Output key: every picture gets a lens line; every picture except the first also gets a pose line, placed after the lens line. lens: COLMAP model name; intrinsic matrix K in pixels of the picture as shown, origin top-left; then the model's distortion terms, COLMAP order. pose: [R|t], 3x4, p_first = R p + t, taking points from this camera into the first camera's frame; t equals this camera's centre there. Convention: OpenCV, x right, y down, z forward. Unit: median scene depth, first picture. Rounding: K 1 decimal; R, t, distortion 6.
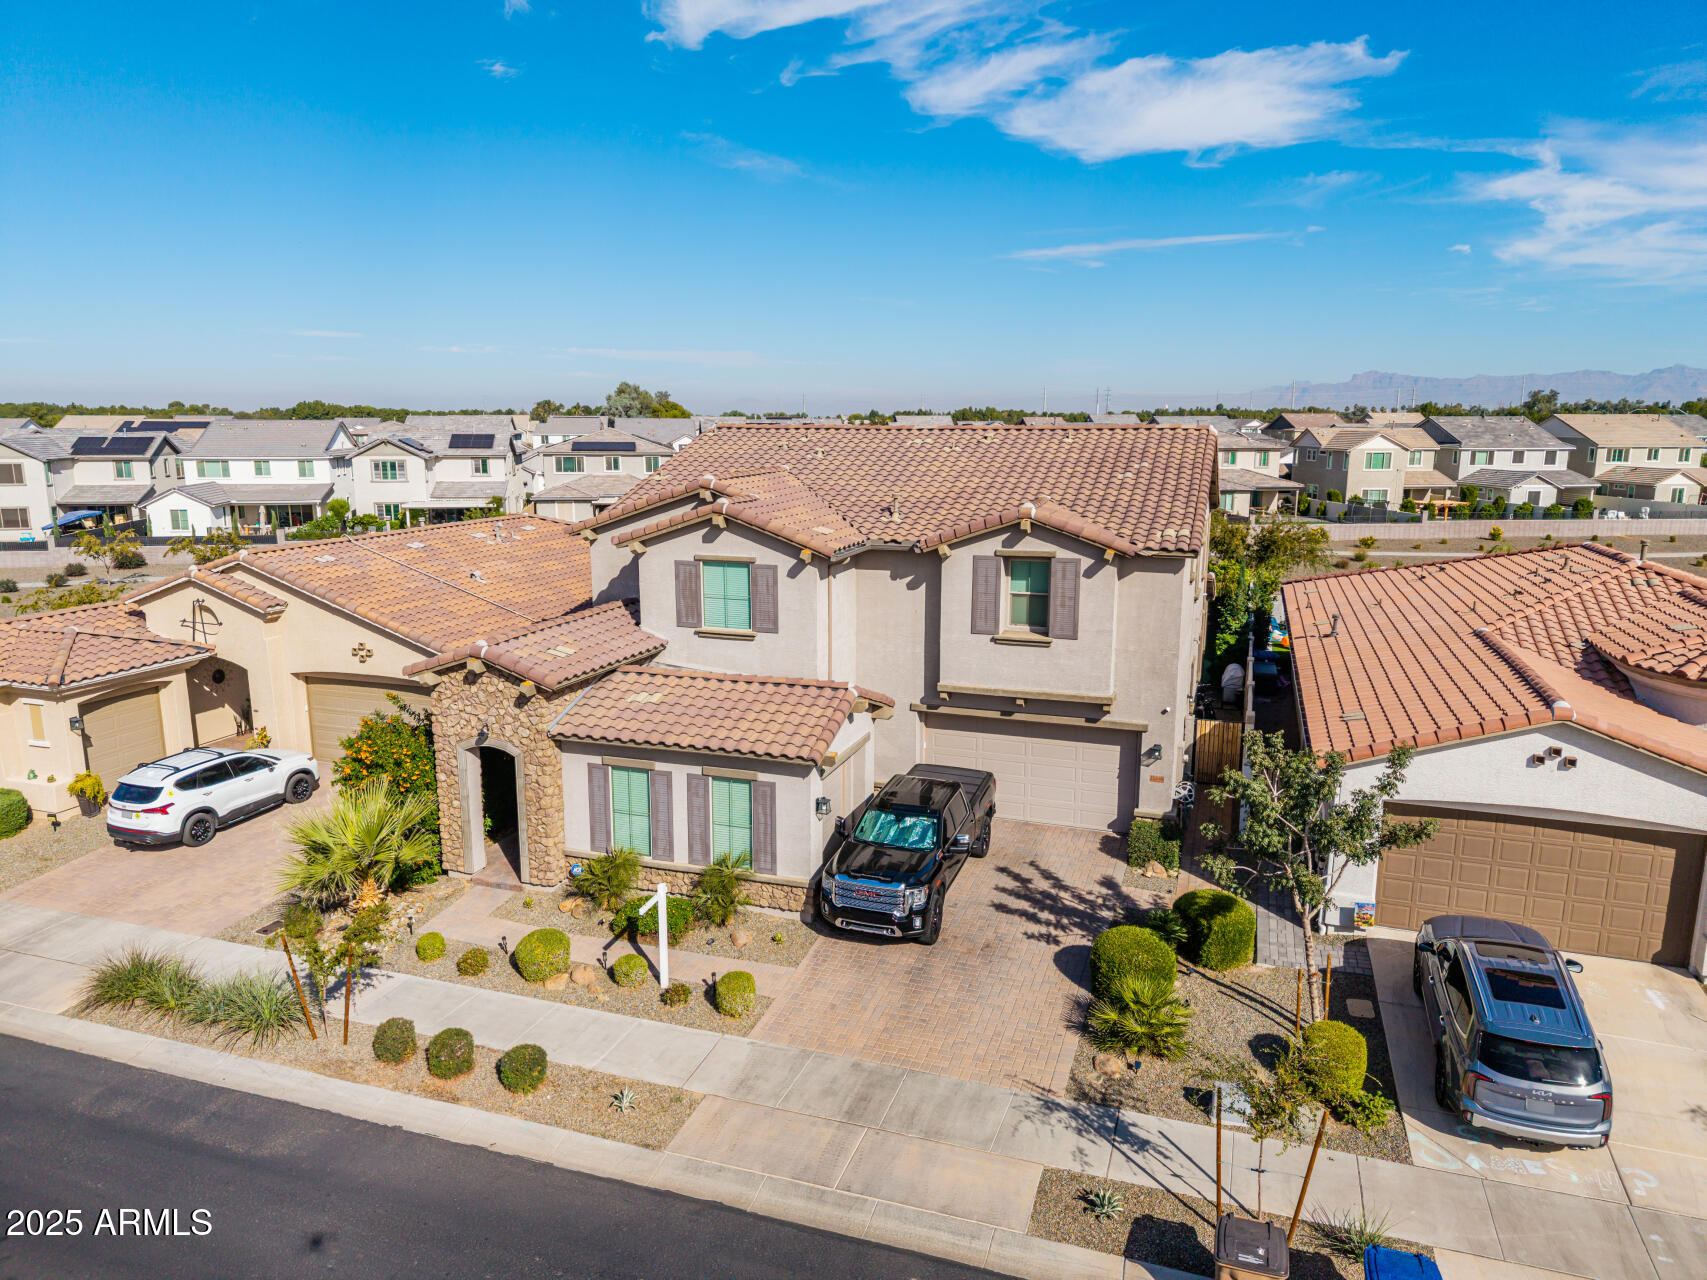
lens RADIAL K [[1135.7, 0, 853.5], [0, 1135.7, 640.0], [0, 0, 1]] dist [0.030557, -0.029129]
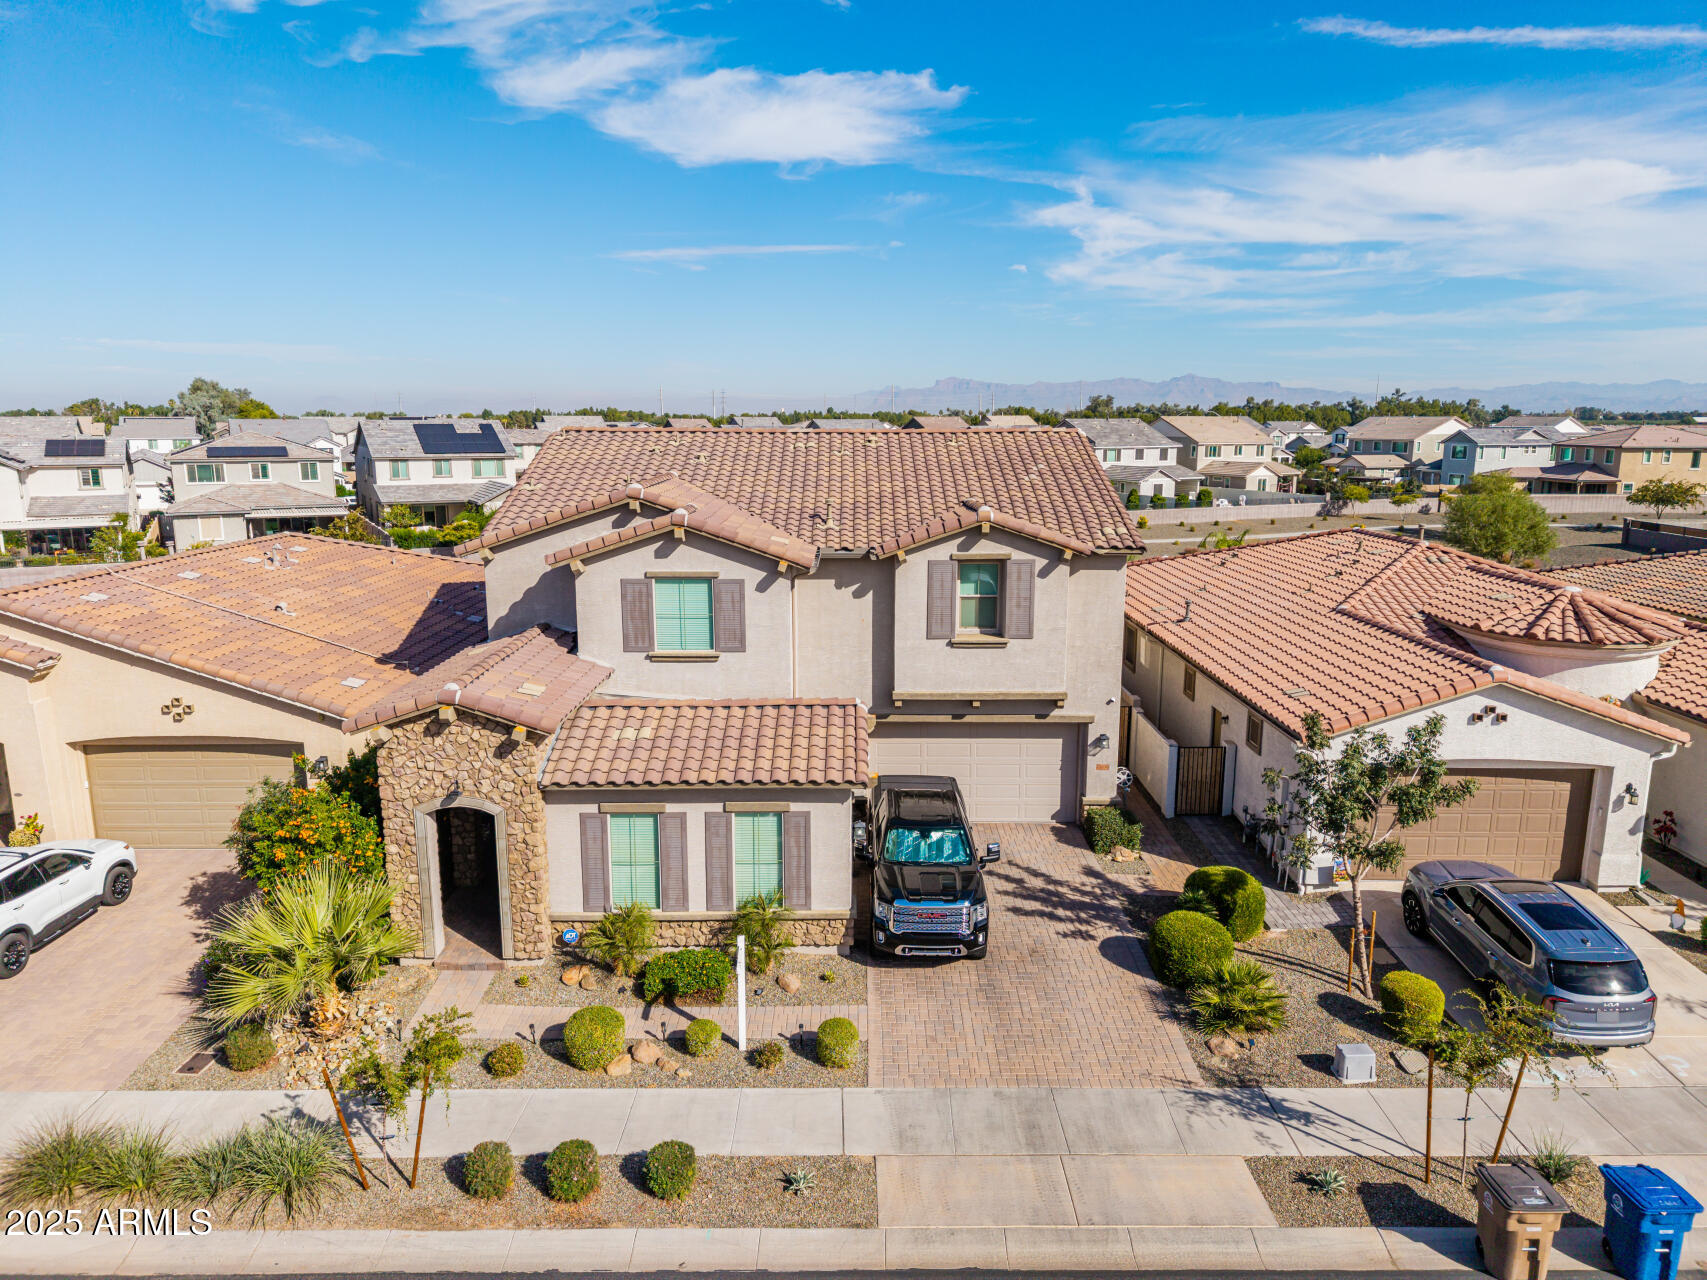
lens RADIAL K [[1138.1, 0, 852.4], [0, 1138.1, 630.2], [0, 0, 1]] dist [0.027478, -0.025187]
pose [[0.945272, -0.060636, 0.320600, -0.290583], [0.063703, 0.997968, 0.000922, -0.019574], [-0.320005, 0.019552, 0.947214, 0.085277]]
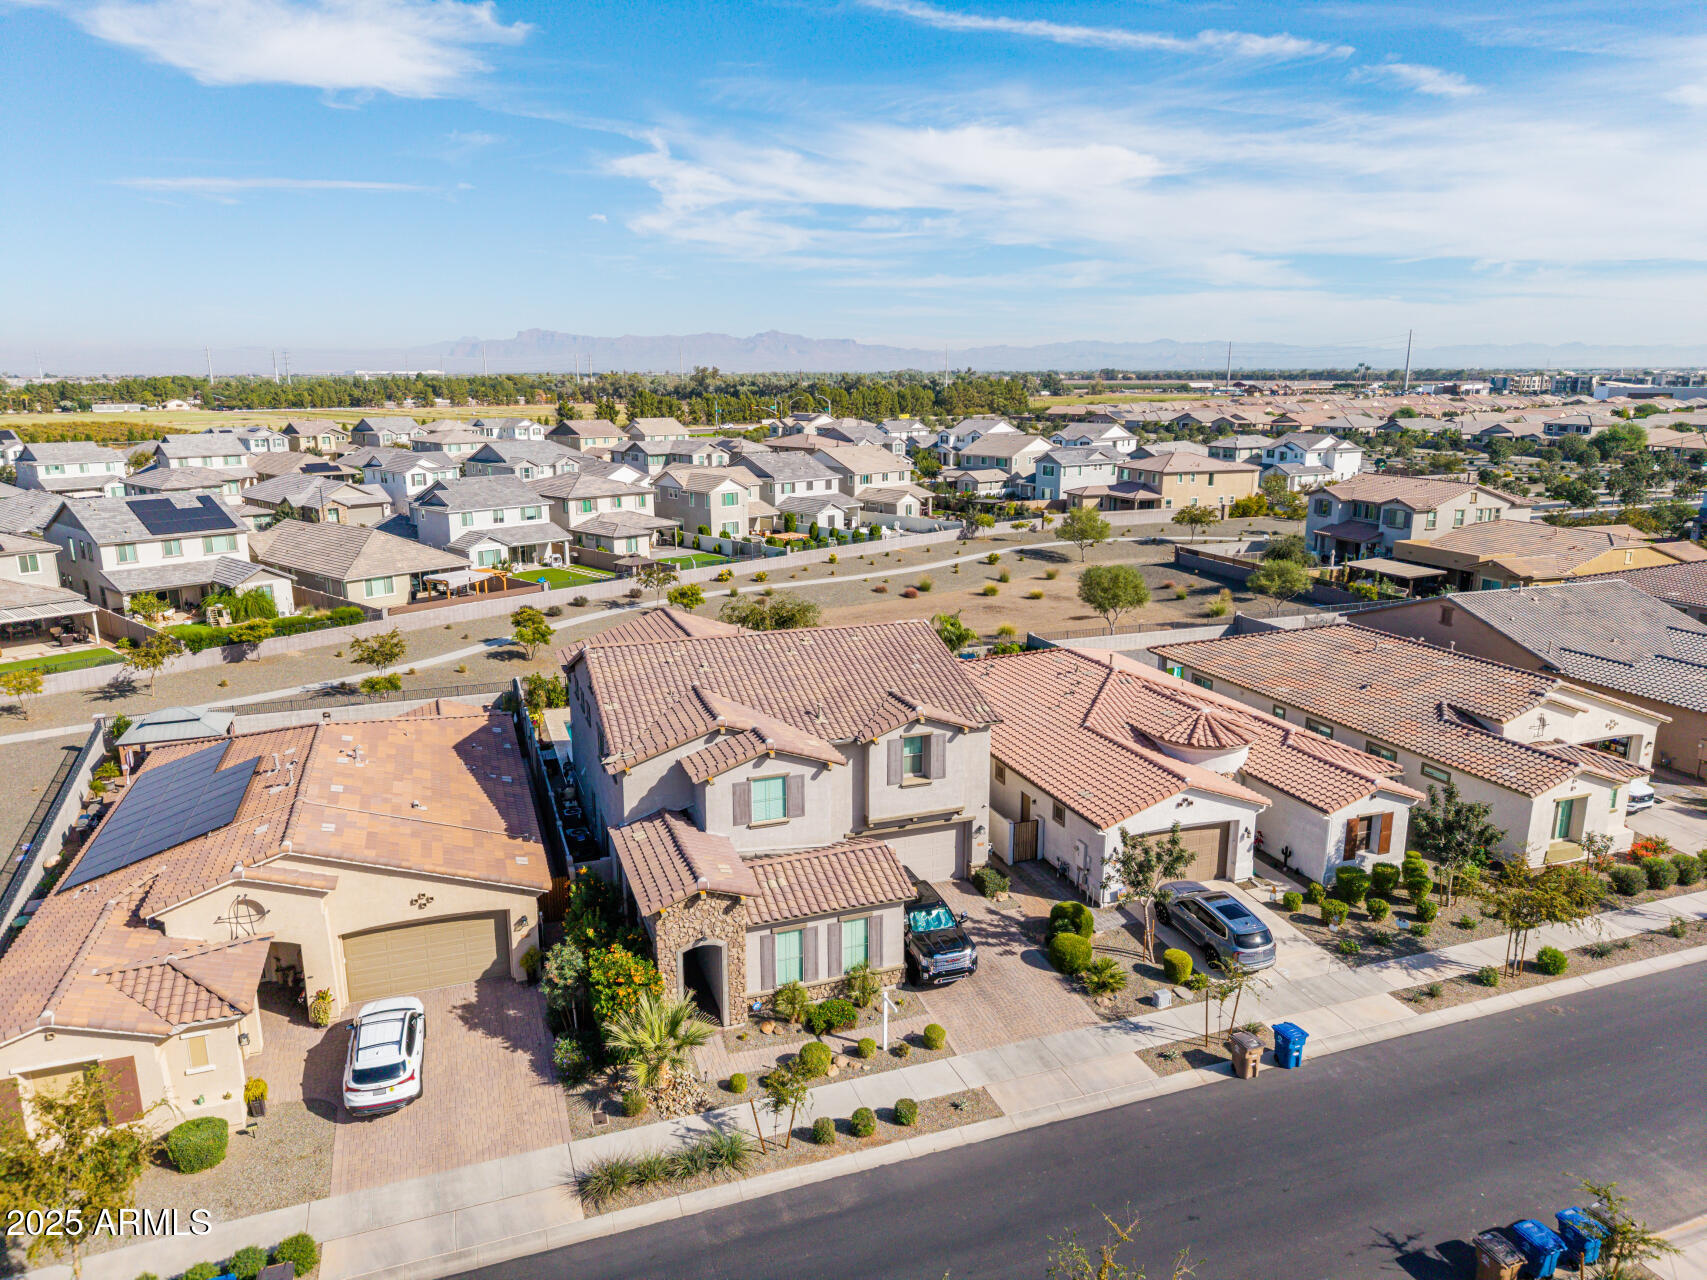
lens RADIAL K [[1147.3, 0, 852.1], [0, 1147.3, 623.6], [0, 0, 1]] dist [0.035938, -0.050501]
pose [[0.776064, -0.137491, 0.615484, -0.977269], [0.122454, 0.990224, 0.066800, -0.376251], [-0.618651, 0.023527, 0.785313, -0.293254]]
